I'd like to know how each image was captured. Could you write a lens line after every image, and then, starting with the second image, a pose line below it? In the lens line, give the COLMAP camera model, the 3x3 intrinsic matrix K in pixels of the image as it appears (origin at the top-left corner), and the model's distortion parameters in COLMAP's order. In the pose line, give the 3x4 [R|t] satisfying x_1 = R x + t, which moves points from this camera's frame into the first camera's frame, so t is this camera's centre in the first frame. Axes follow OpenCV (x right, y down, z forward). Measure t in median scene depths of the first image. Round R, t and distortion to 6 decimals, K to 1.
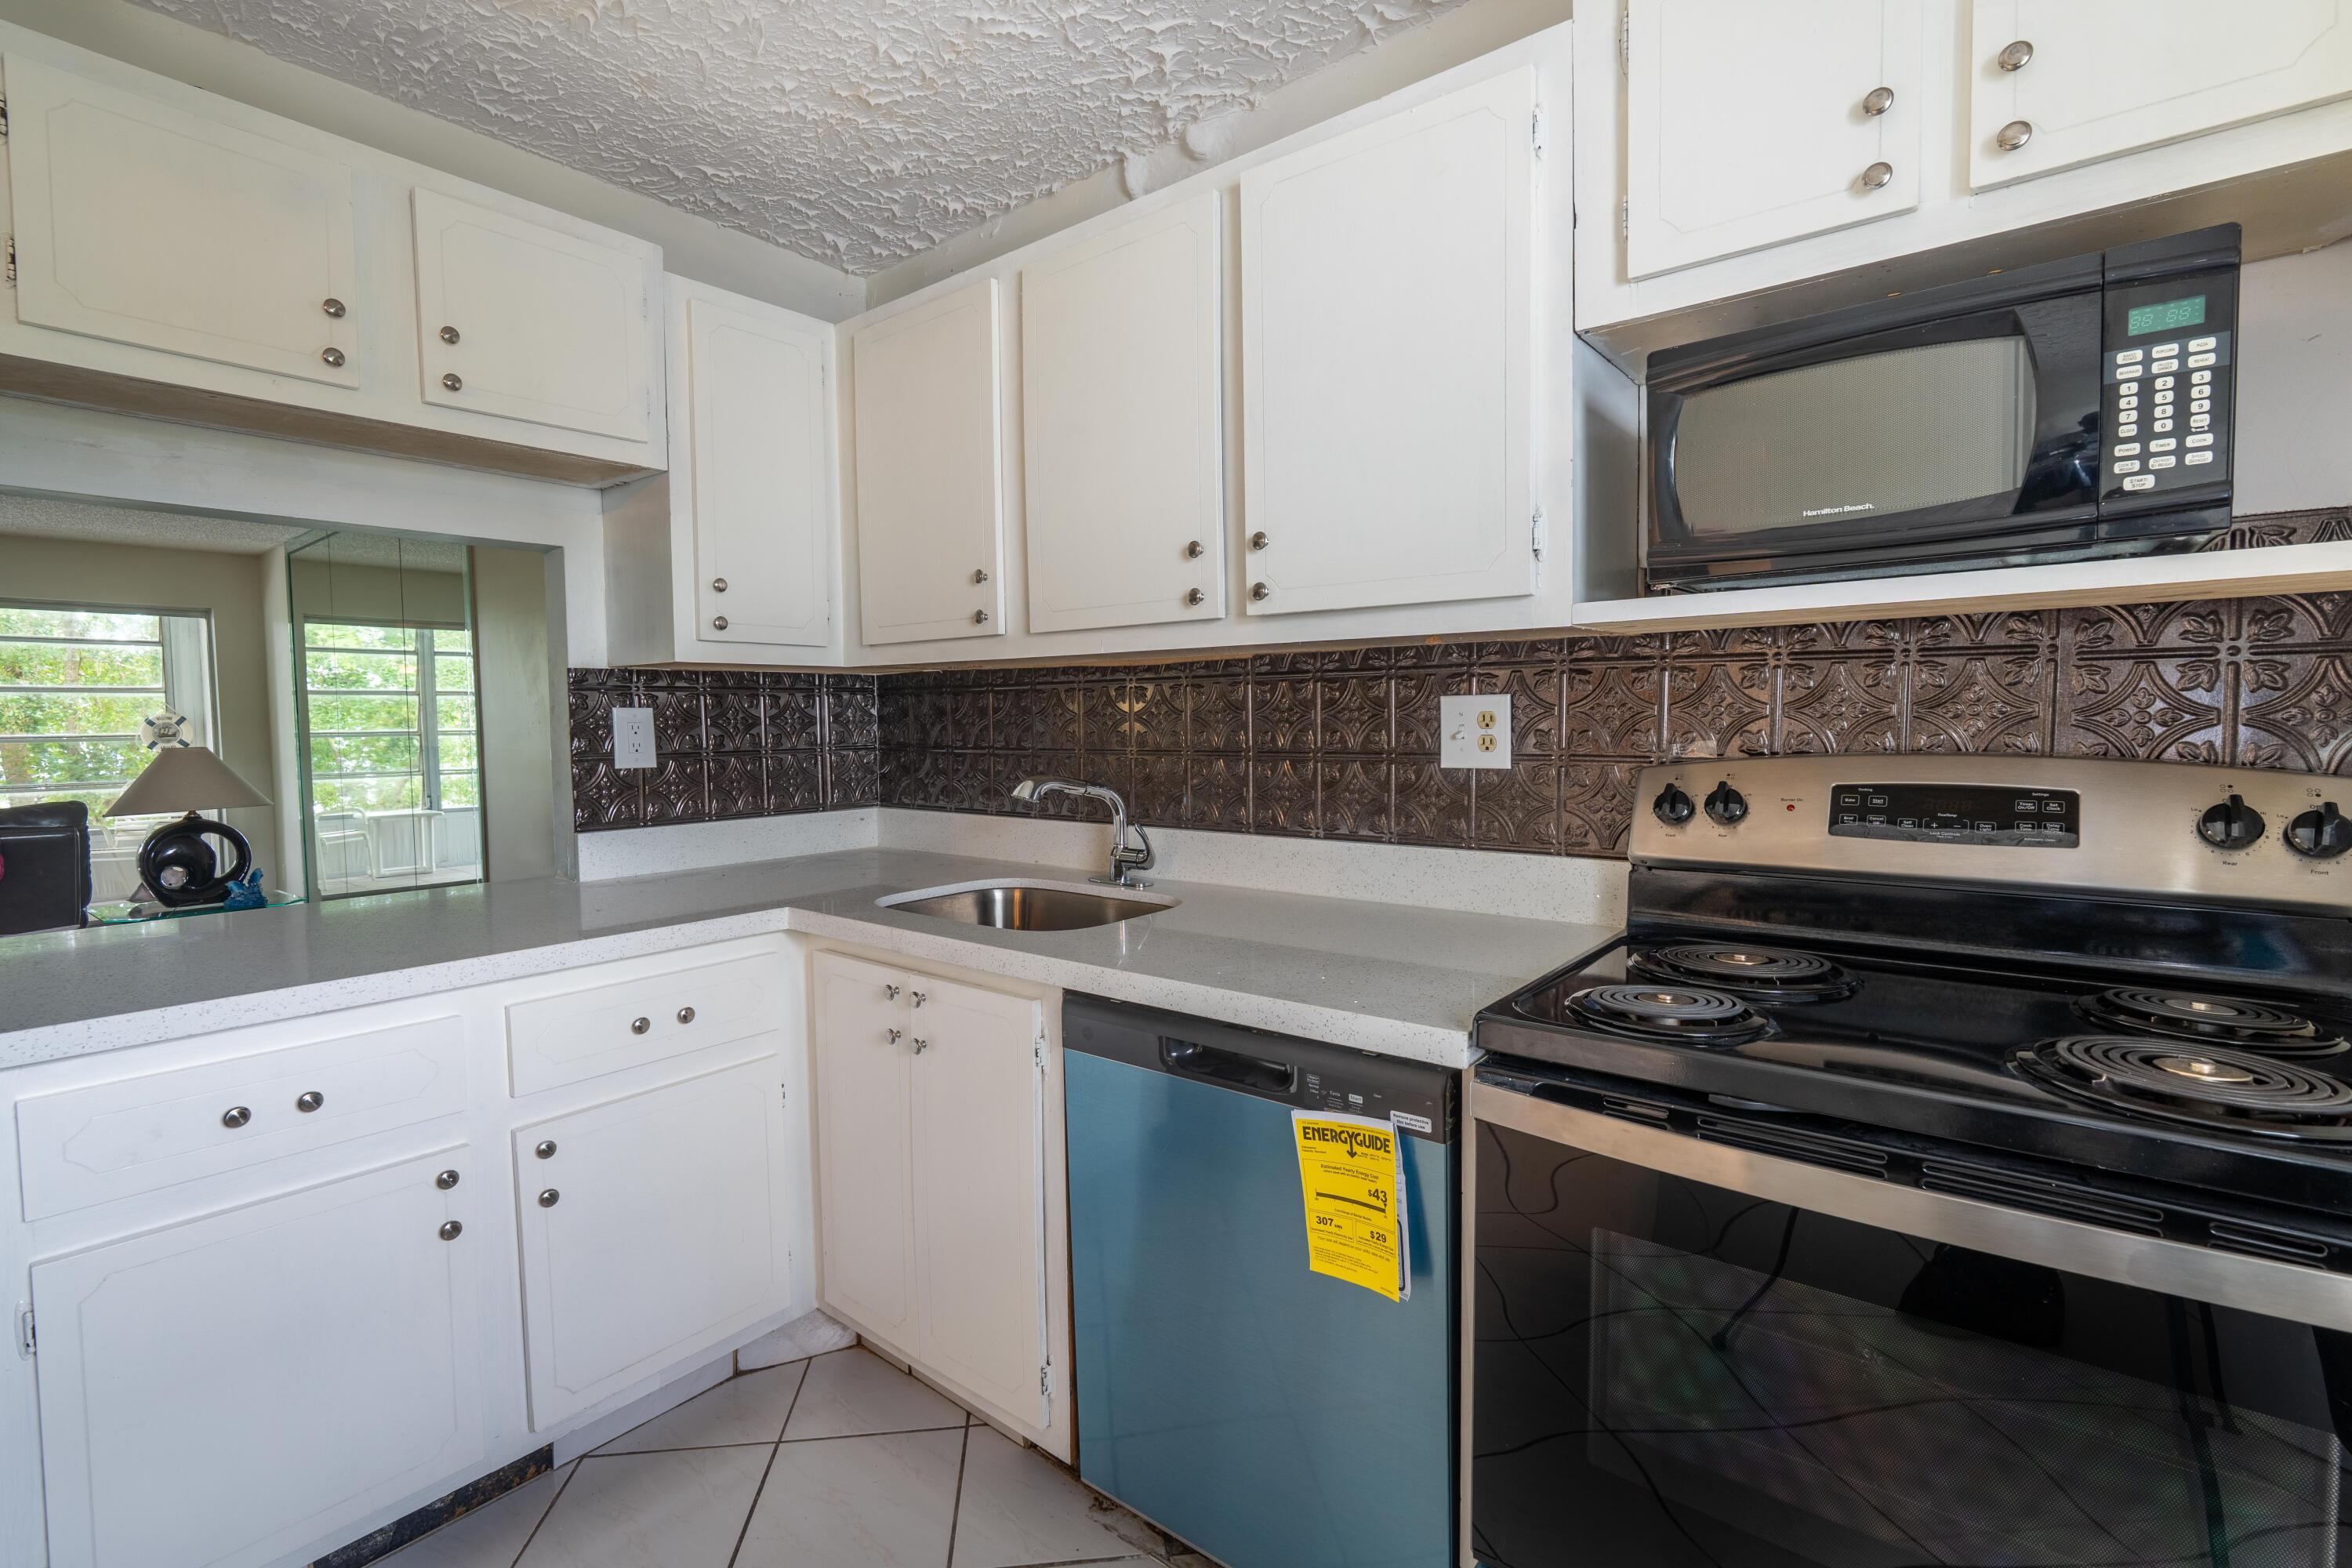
lens RADIAL K [[1056.0, 0, 1178.5], [0, 1056.0, 773.6], [0, 0, 1]] dist [-0.001863, 0.000321]
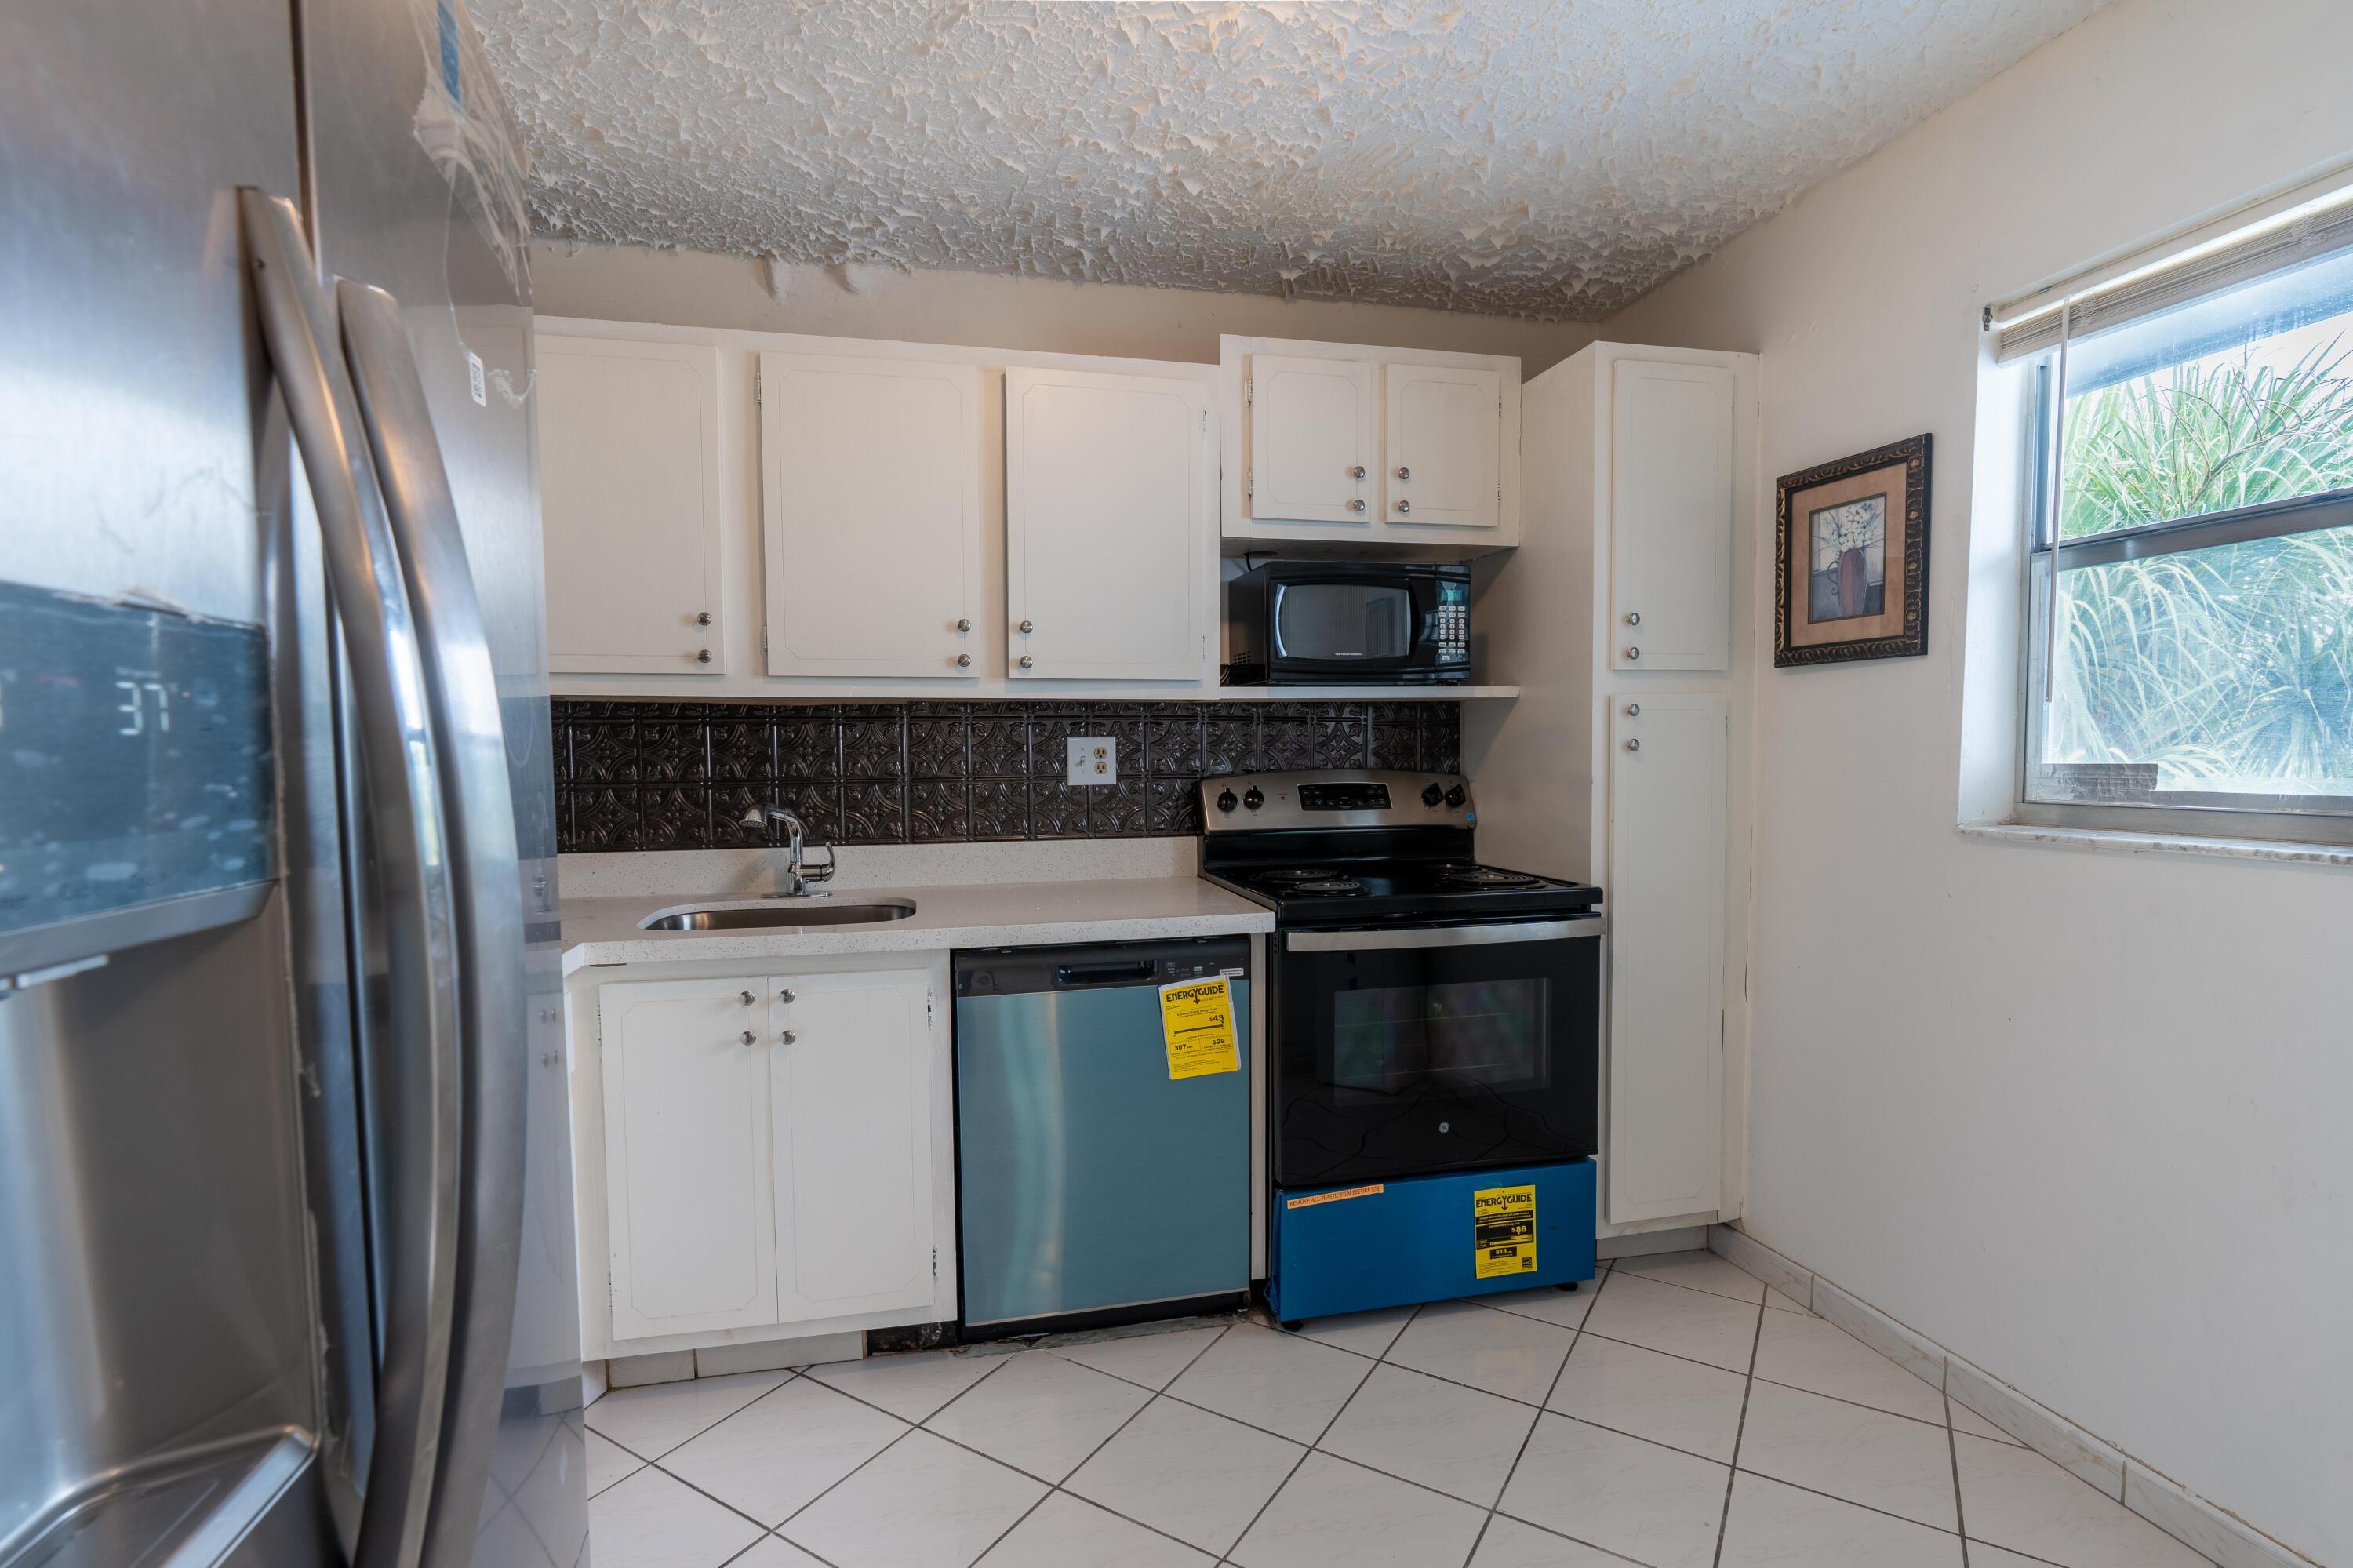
lens RADIAL K [[1100.0, 0, 1181.4], [0, 1100.0, 813.6], [0, 0, 1]] dist [0.000342, 0.000198]
pose [[0.616783, -0.042380, 0.785992, -0.776899], [0.042594, 0.998883, 0.020435, 0.008049], [-0.785980, 0.020875, 0.617899, -0.064870]]
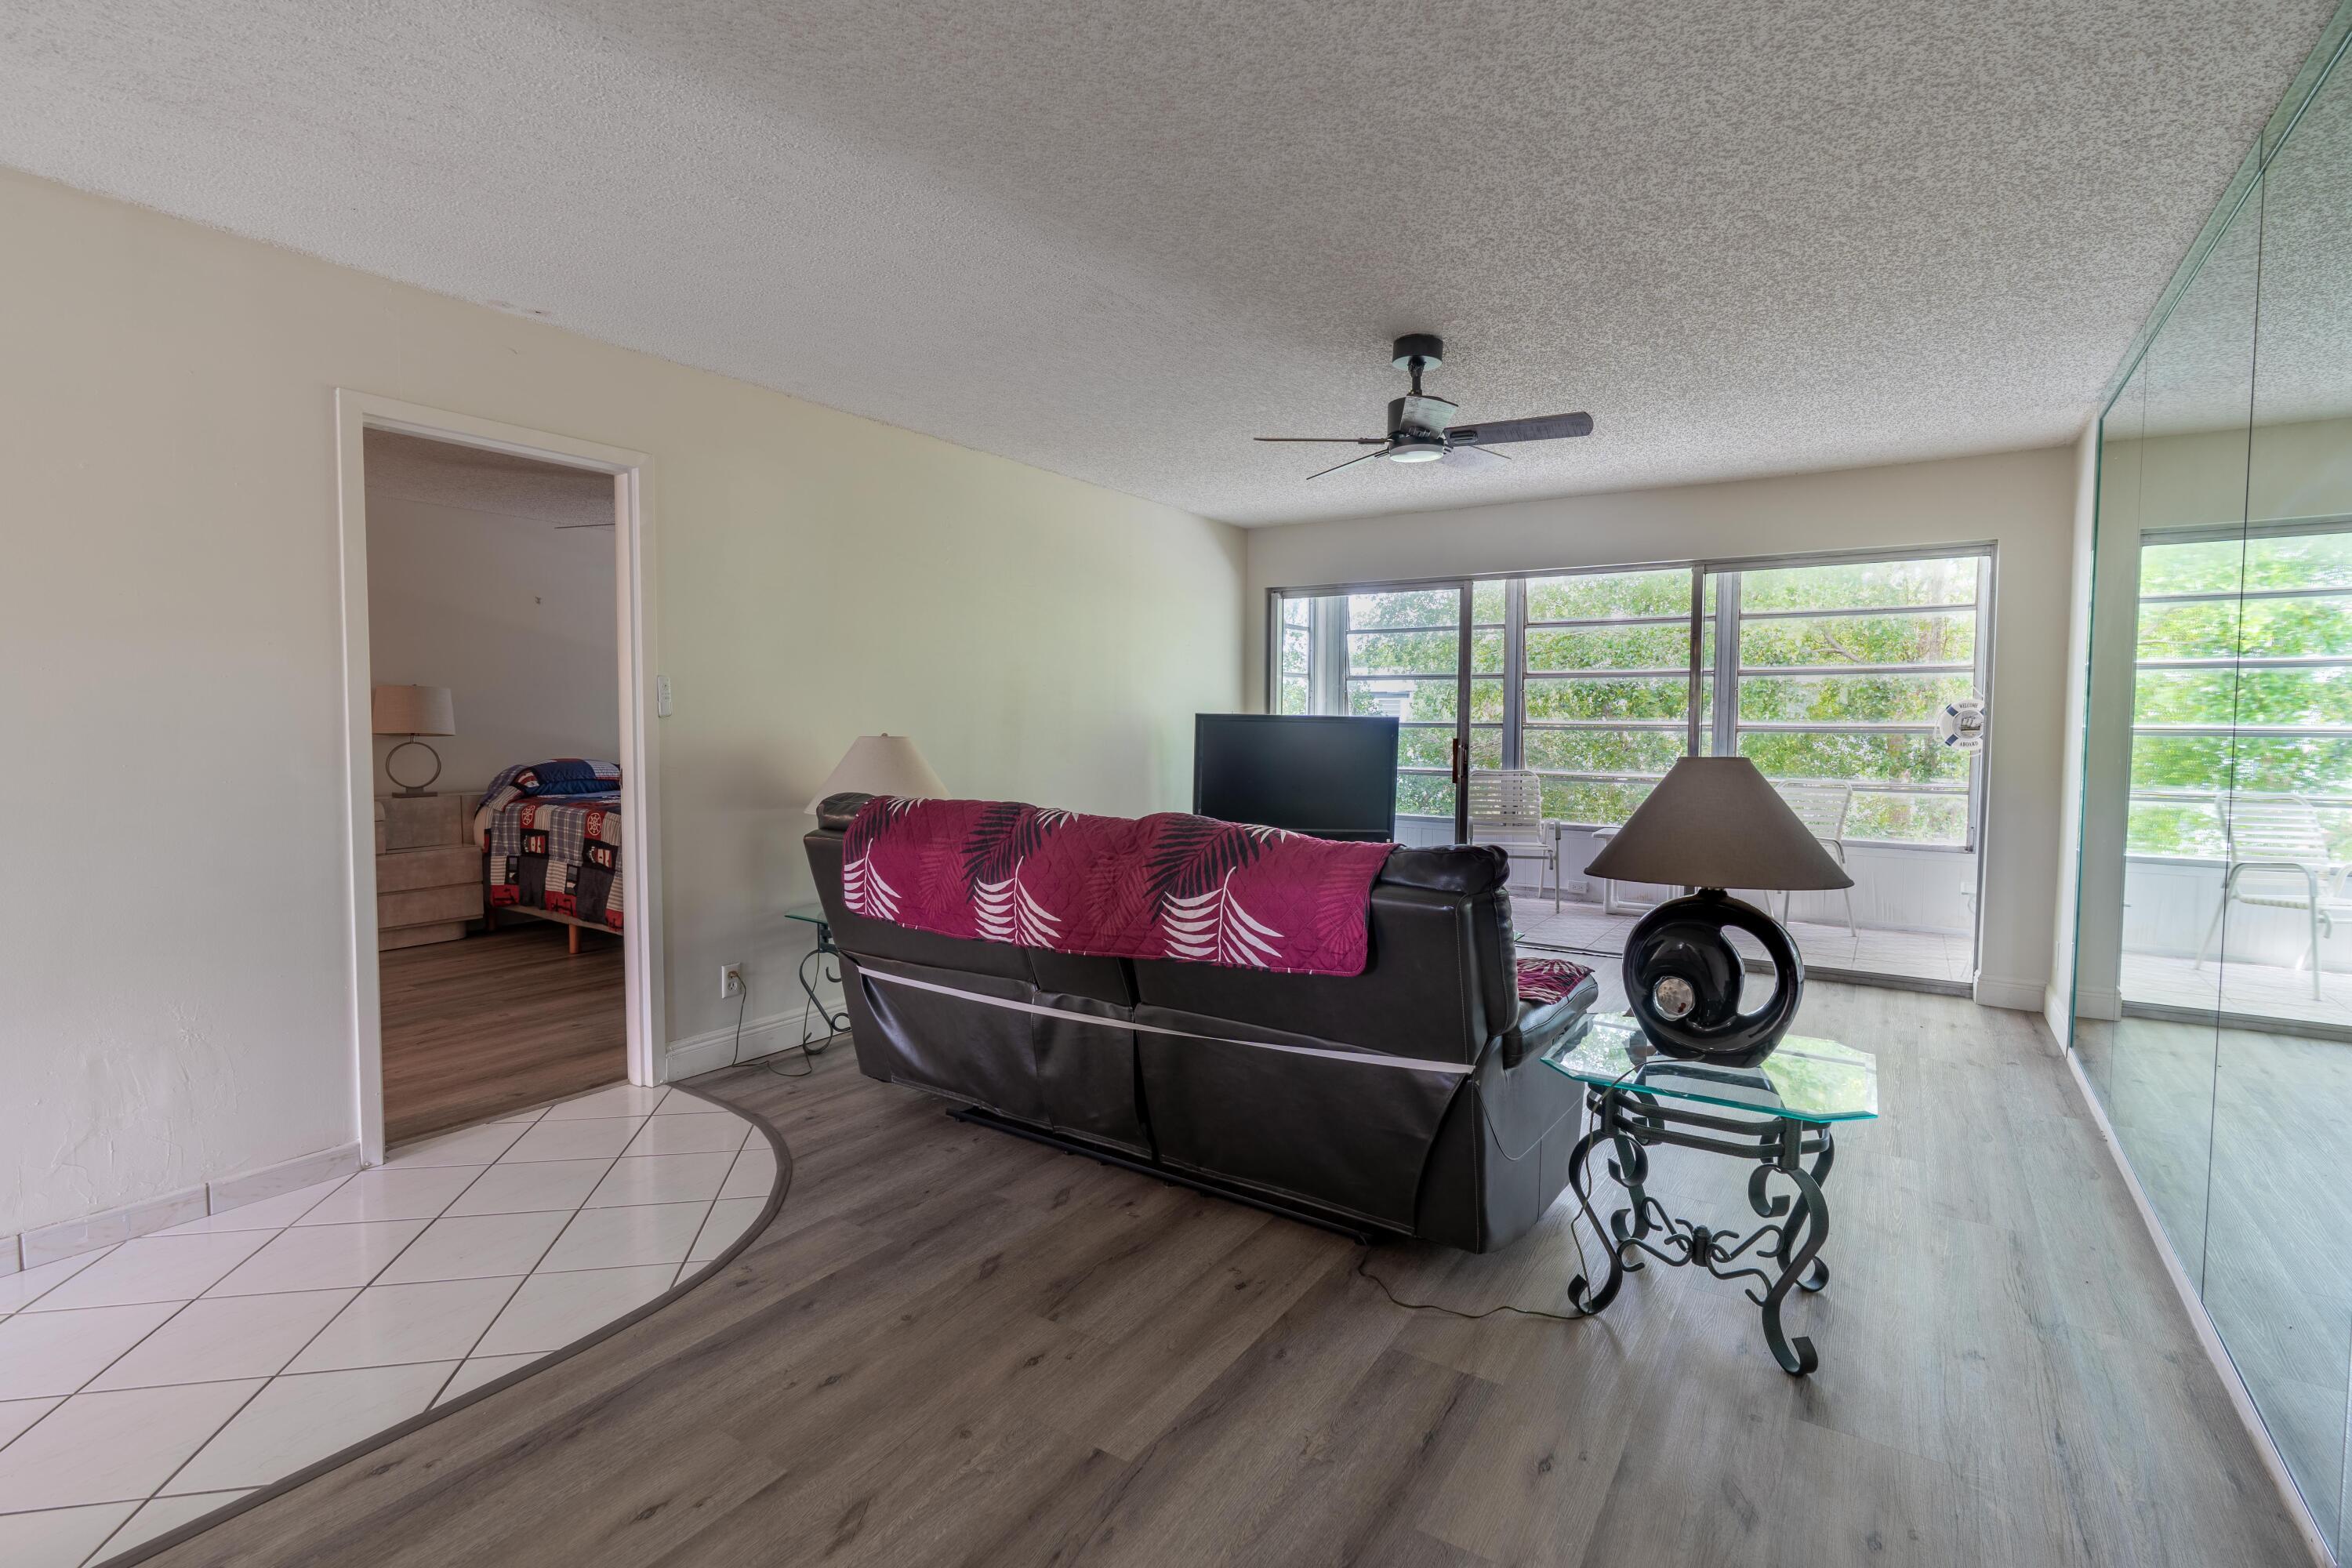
lens RADIAL K [[1061.8, 0, 1174.5], [0, 1061.8, 776.6], [0, 0, 1]] dist [-0.003852, 0.000241]
pose [[0.072192, 0.070951, -0.994864, -0.929721], [-0.056392, 0.996161, 0.066952, -0.078854], [0.995795, 0.051269, 0.075916, 1.474698]]
